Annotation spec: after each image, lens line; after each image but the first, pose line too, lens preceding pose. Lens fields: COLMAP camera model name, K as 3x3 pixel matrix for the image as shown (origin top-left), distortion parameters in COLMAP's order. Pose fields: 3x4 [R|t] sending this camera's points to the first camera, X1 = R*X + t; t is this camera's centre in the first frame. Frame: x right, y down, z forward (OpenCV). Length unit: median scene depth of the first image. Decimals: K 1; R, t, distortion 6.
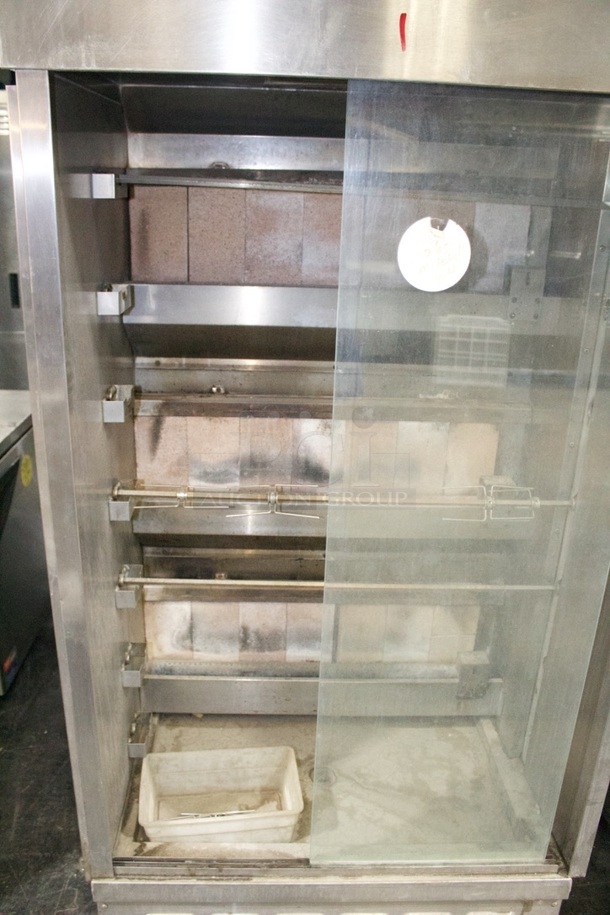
lens RADIAL K [[744.9, 0, 295.4], [0, 744.9, 463.3], [0, 0, 1]] dist [-0.084831, -0.005461]
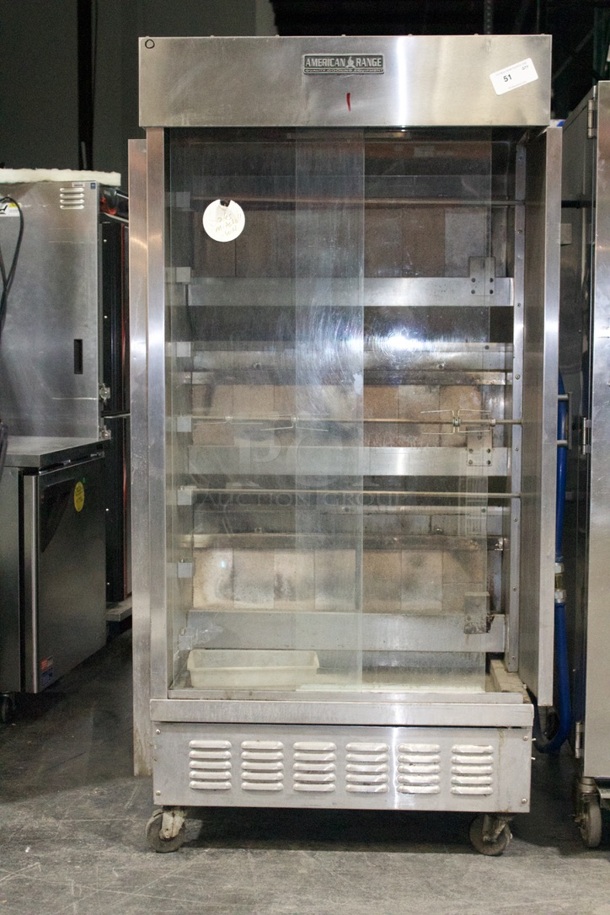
lens RADIAL K [[1267.6, 0, 308.9], [0, 1267.6, 453.8], [0, 0, 1]] dist [-0.025246, 0.000000]
pose [[0.996552, -0.022466, -0.079873, 0.146104], [-0.000267, 0.961771, -0.273855, 0.602807], [0.082972, 0.272932, 0.958449, -0.975538]]
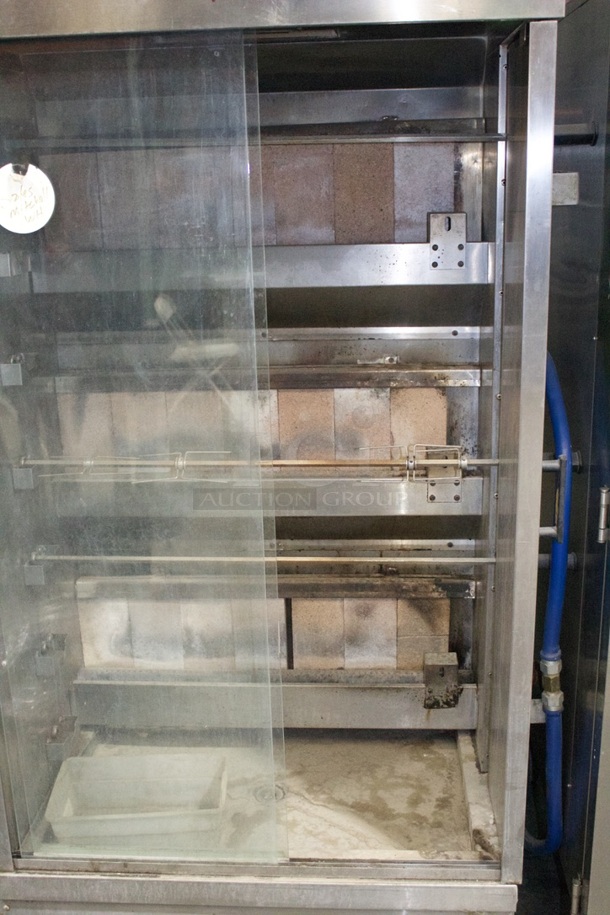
lens RADIAL K [[978.9, 0, 305.1], [0, 978.9, 455.1], [0, 0, 1]] dist [-0.067937, 0.000000]
pose [[0.994508, -0.031804, -0.099708, 0.207314], [0.023478, 0.996223, -0.083597, 0.117735], [0.101990, 0.080797, 0.991499, -0.188012]]
